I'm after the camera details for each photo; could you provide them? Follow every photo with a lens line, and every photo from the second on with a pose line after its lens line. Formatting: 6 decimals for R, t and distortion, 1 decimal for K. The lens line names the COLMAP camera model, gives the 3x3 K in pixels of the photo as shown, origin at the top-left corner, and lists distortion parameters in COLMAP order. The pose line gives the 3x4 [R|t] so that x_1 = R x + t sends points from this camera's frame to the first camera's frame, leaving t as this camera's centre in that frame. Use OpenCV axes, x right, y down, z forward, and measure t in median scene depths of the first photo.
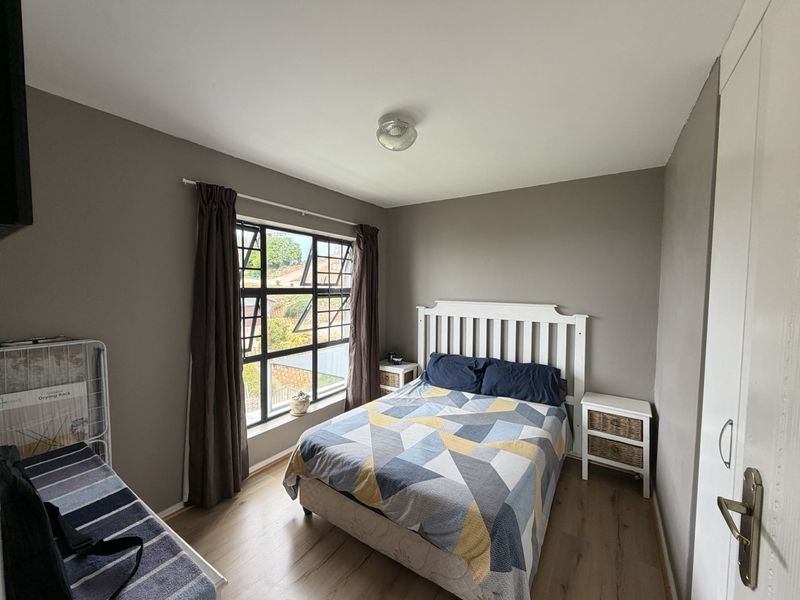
lens RADIAL K [[319.7, 0, 397.6], [0, 319.7, 301.3], [0, 0, 1]] dist [-0.002739, 0.000285]
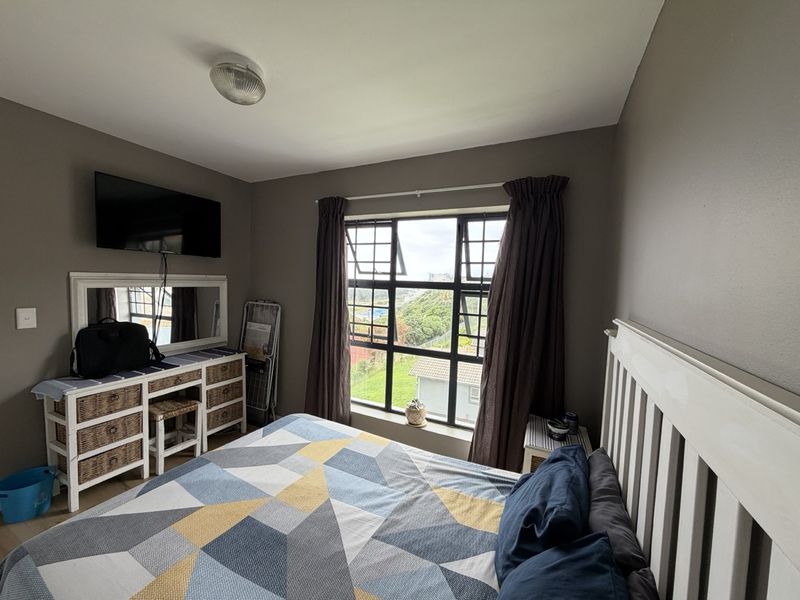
lens RADIAL K [[319.7, 0, 397.7], [0, 319.7, 301.5], [0, 0, 1]] dist [-0.002739, 0.000285]
pose [[0.127748, 0.063260, -0.989787, 0.595279], [-0.077590, 0.995543, 0.053613, -0.031362], [0.988767, 0.069948, 0.132087, 0.887393]]
